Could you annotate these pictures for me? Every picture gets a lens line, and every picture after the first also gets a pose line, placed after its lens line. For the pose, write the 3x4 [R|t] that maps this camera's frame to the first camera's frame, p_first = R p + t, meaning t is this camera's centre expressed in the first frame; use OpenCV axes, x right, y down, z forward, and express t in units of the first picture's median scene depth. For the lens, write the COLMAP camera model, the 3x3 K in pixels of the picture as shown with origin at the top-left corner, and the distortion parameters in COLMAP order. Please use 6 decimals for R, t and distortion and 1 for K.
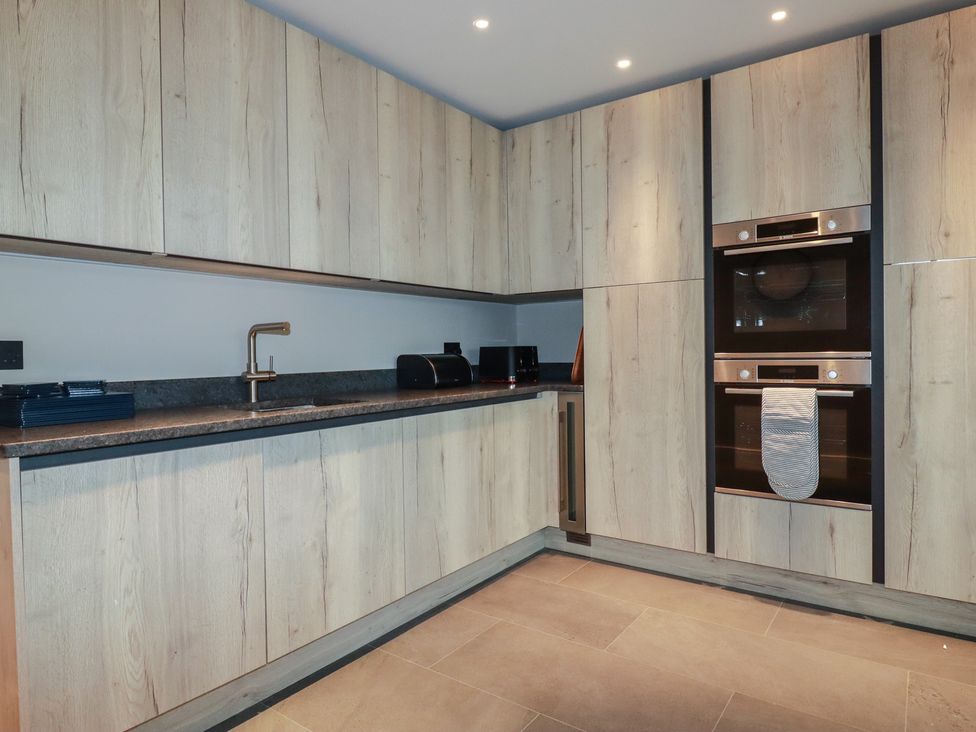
lens RADIAL K [[595.9, 0, 488.0], [0, 595.9, 366.0], [0, 0, 1]] dist [0.004532, 0.000908]
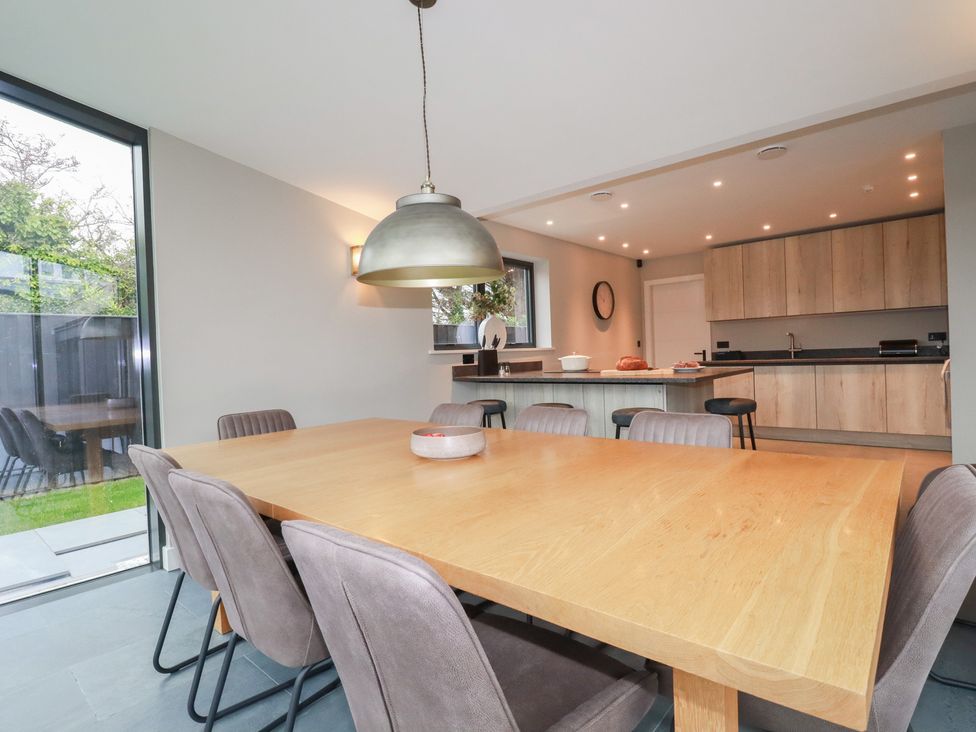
lens RADIAL K [[508.2, 0, 488.0], [0, 508.2, 366.0], [0, 0, 1]] dist [-0.000811, -0.000960]
pose [[-0.088618, 0.041107, -0.995217, 2.112639], [0.013942, 0.999101, 0.040026, -0.024198], [0.995968, -0.010328, -0.089111, -0.285624]]
